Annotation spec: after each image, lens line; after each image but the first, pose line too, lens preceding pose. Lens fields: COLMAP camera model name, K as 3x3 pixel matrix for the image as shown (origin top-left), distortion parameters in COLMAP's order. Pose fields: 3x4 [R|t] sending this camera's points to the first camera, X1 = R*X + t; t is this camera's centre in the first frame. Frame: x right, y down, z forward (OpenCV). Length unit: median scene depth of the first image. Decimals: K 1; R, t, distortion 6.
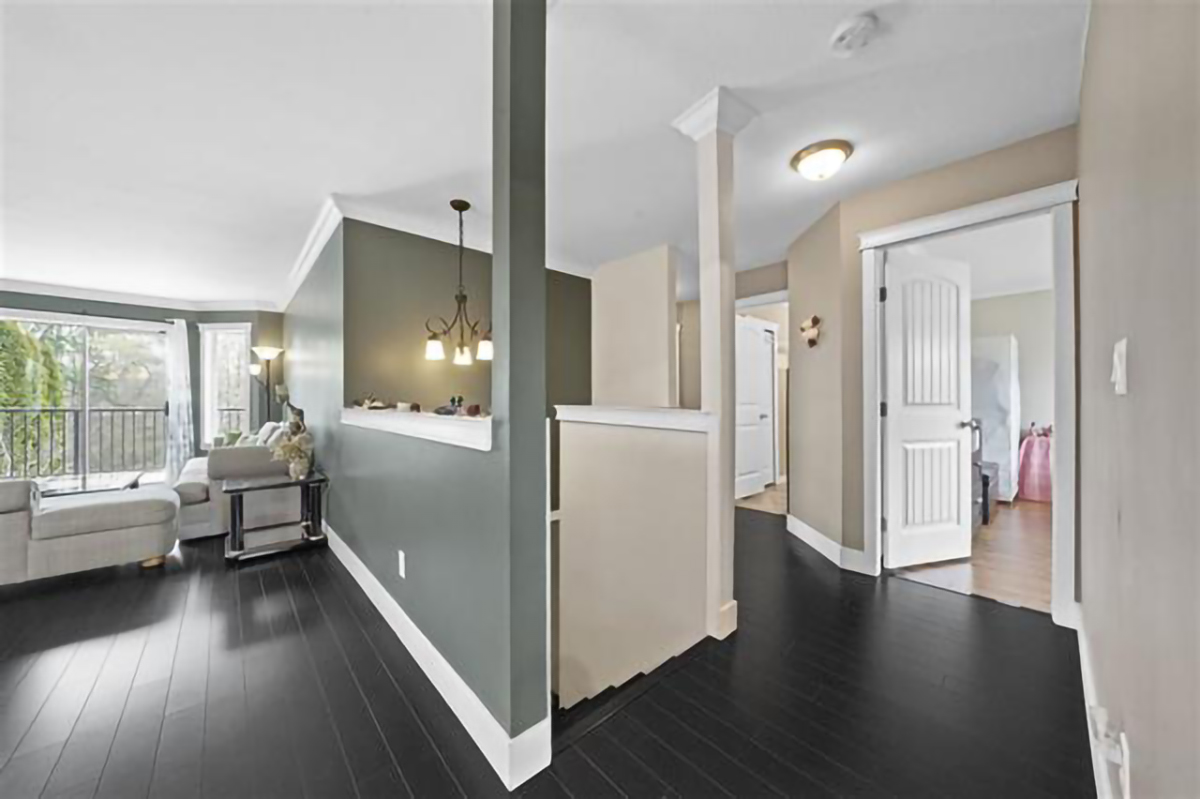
lens RADIAL K [[411.5, 0, 593.8], [0, 411.5, 400.3], [0, 0, 1]] dist [-0.008987, 0.000487]
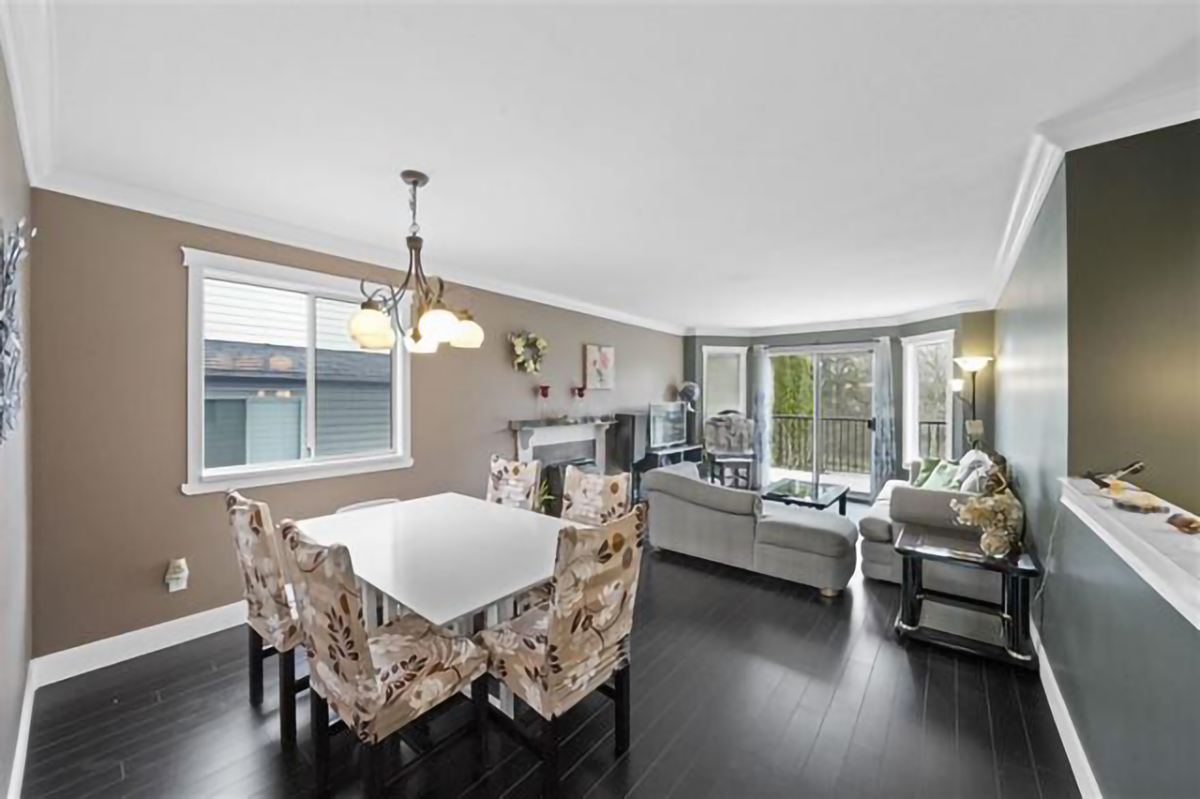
lens RADIAL K [[439.2, 0, 588.4], [0, 439.2, 396.3], [0, 0, 1]] dist [-0.010114, 0.000880]
pose [[0.140209, 0.004052, -0.990114, -0.050368], [-0.002473, 0.999990, 0.003742, -0.053572], [0.990119, 0.001924, 0.140218, 0.127977]]
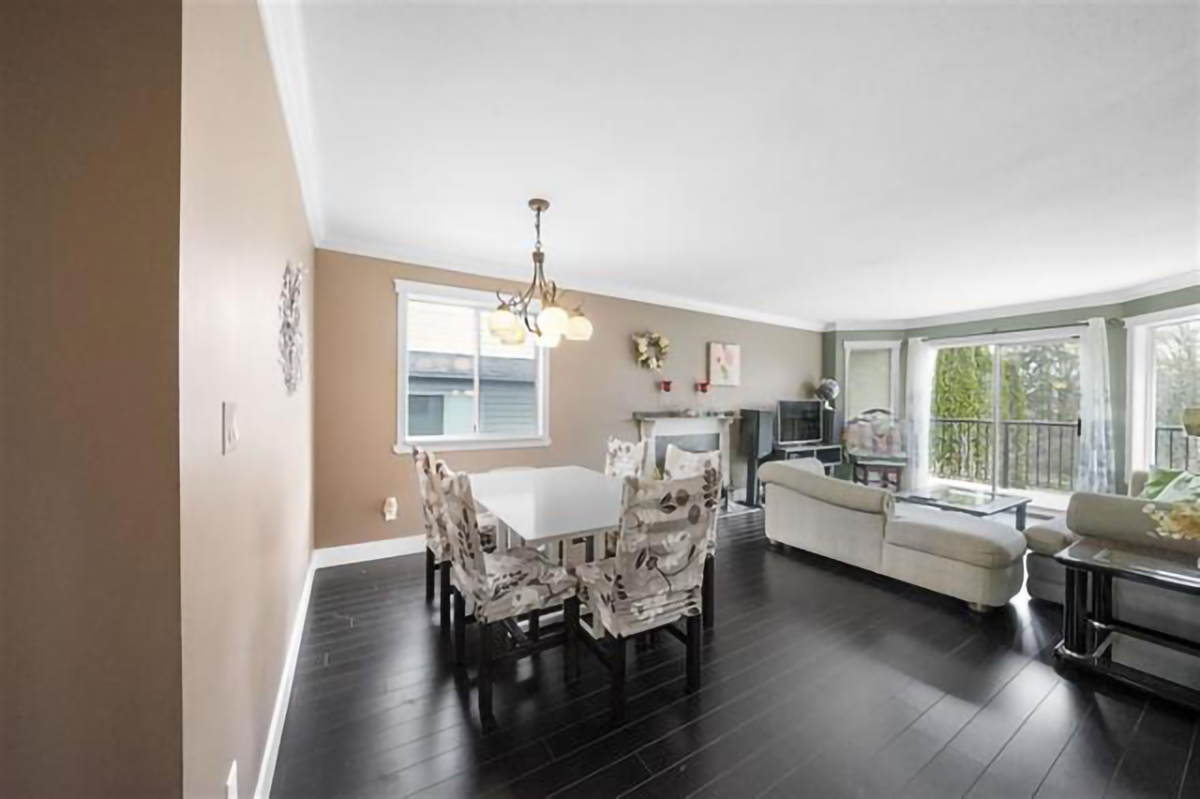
lens RADIAL K [[411.5, 0, 590.5], [0, 411.5, 402.1], [0, 0, 1]] dist [-0.008987, 0.000487]
pose [[-0.205266, 0.000363, -0.978706, -0.020384], [-0.007879, 0.999967, 0.002023, -0.025737], [0.978674, 0.008126, -0.205257, 0.185601]]
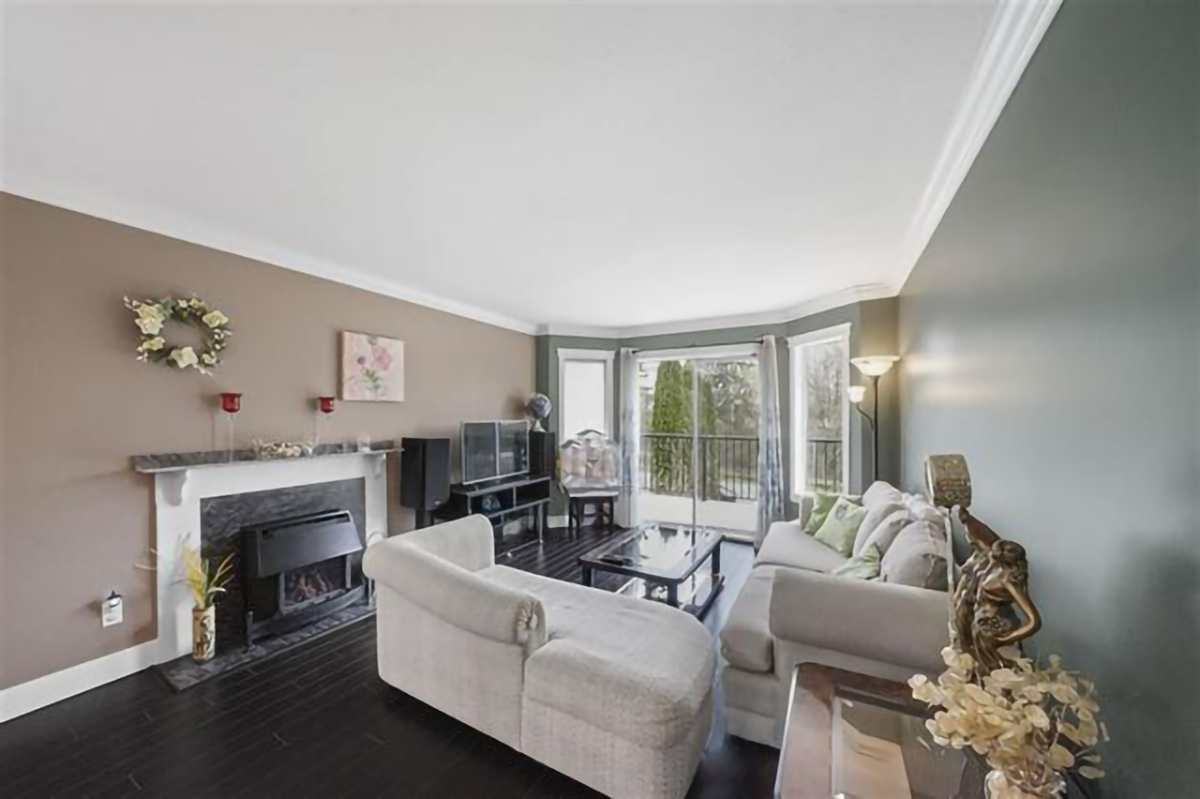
lens RADIAL K [[411.5, 0, 587.4], [0, 411.5, 413.7], [0, 0, 1]] dist [-0.008987, 0.000487]
pose [[0.302095, -0.001911, -0.953276, -0.355120], [0.002523, 0.999996, -0.001205, -0.045223], [0.953275, -0.002041, 0.302098, 0.418411]]
